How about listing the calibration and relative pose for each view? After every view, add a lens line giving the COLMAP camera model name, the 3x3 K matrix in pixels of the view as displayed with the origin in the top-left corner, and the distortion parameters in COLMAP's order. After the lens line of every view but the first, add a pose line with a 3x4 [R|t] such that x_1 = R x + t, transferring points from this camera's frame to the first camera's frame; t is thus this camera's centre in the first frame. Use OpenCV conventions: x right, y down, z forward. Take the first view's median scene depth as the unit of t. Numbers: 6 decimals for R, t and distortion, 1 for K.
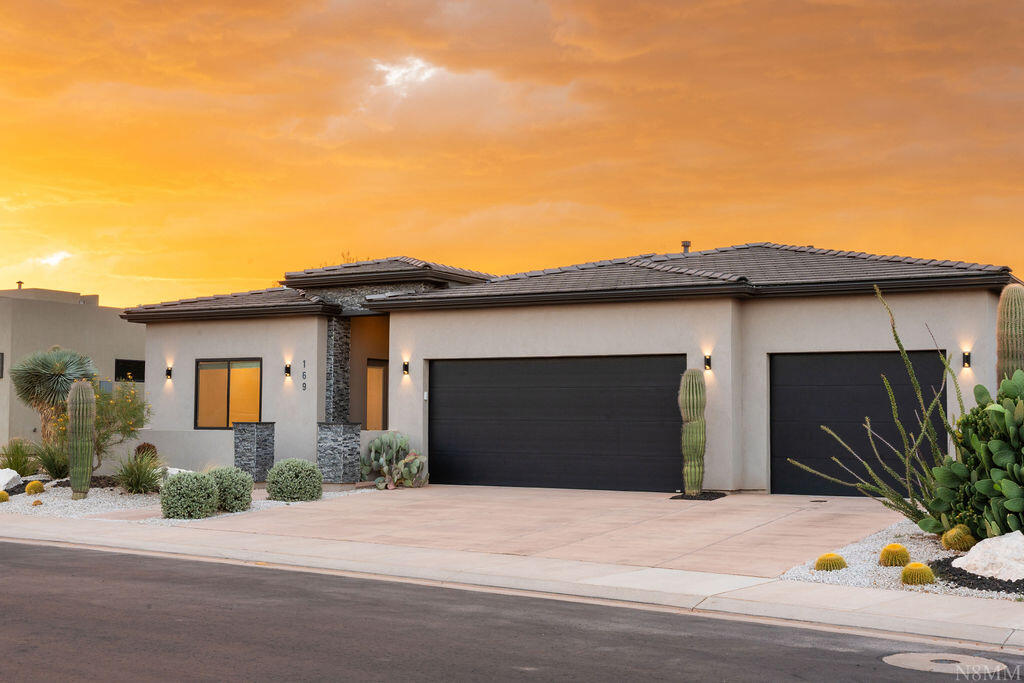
lens RADIAL K [[1330.4, 0, 512.0], [0, 1330.4, 341.5], [0, 0, 1]] dist [0.032639, 0.066194]
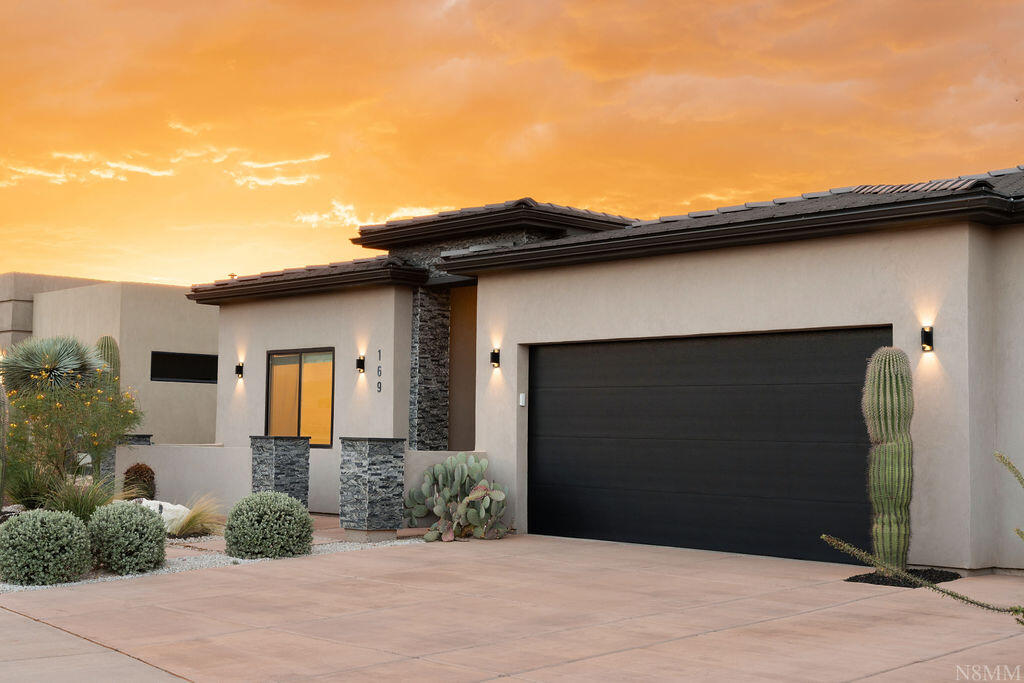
lens RADIAL K [[1402.5, 0, 497.6], [0, 1402.5, 341.7], [0, 0, 1]] dist [0.021710, 0.018951]
pose [[0.949528, -0.009849, -0.313528, 0.146974], [0.006198, 0.999901, -0.012640, 0.021426], [0.313621, 0.010058, 0.949495, 0.345798]]
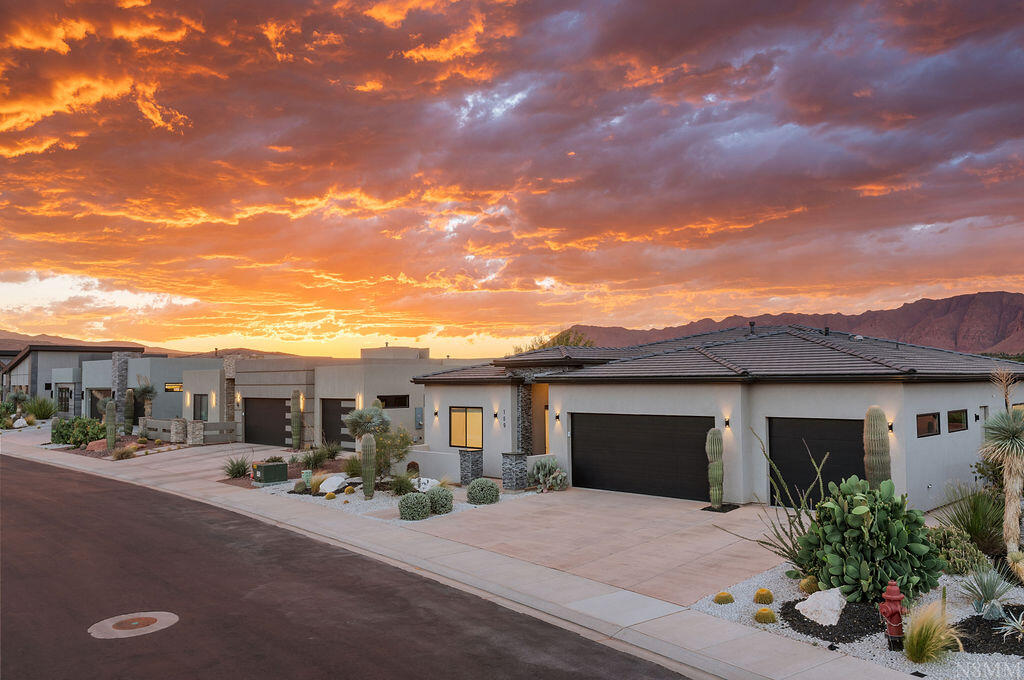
lens RADIAL K [[812.3, 0, 512.0], [0, 812.3, 340.0], [0, 0, 1]] dist [0.001996, -0.001210]
pose [[0.964748, -0.026734, -0.261815, 0.142430], [0.028999, 0.999568, 0.004793, -0.088141], [0.261574, -0.012216, 0.965106, -0.009119]]
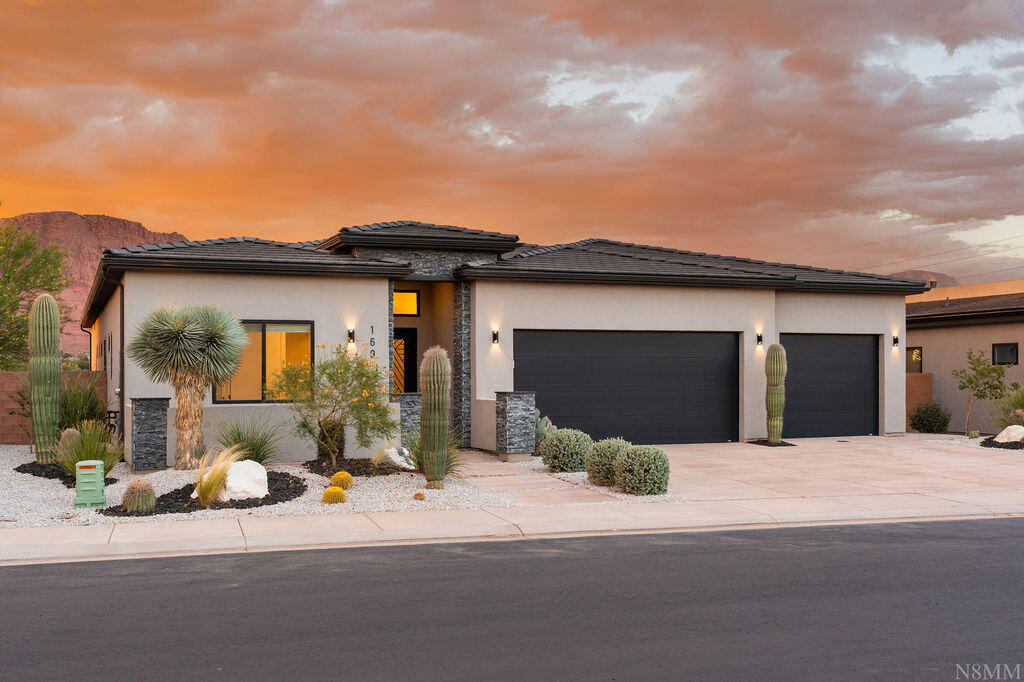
lens RADIAL K [[1141.8, 0, 512.7], [0, 1141.8, 372.0], [0, 0, 1]] dist [0.025167, 0.013631]
pose [[0.599863, -0.005201, 0.800086, -0.796549], [-0.037345, 0.998707, 0.034492, 0.016634], [-0.799231, -0.050570, 0.598893, 0.485791]]
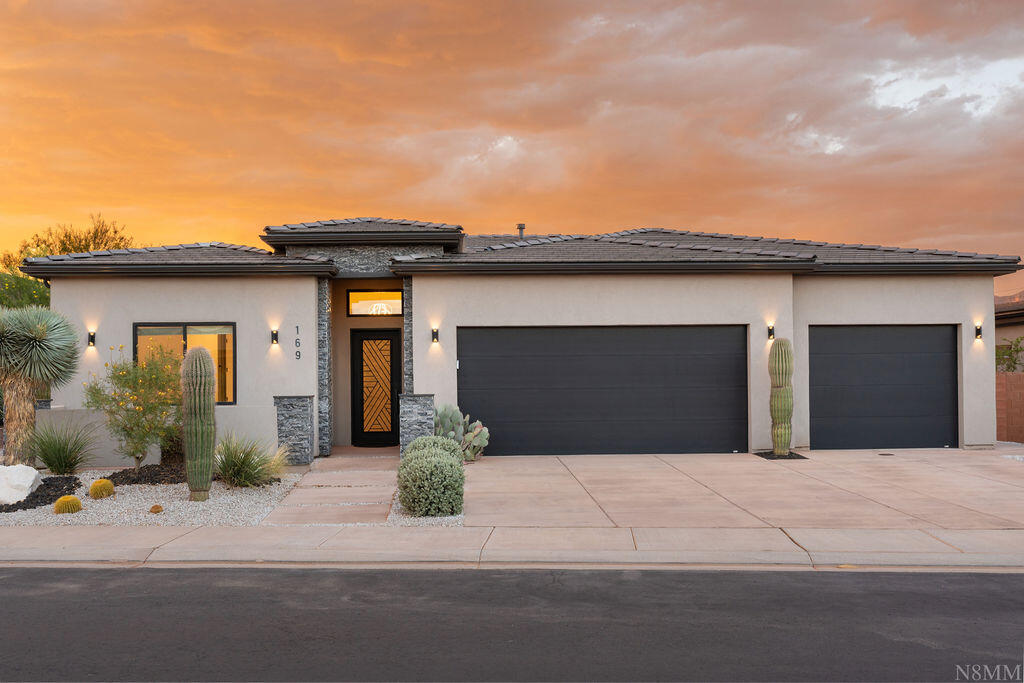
lens RADIAL K [[1036.8, 0, 511.8], [0, 1036.8, 360.5], [0, 0, 1]] dist [0.005783, 0.031530]
pose [[0.845691, -0.001995, 0.533670, -0.442567], [-0.016940, 0.999389, 0.030580, 0.014830], [-0.533404, -0.034902, 0.845140, 0.361962]]
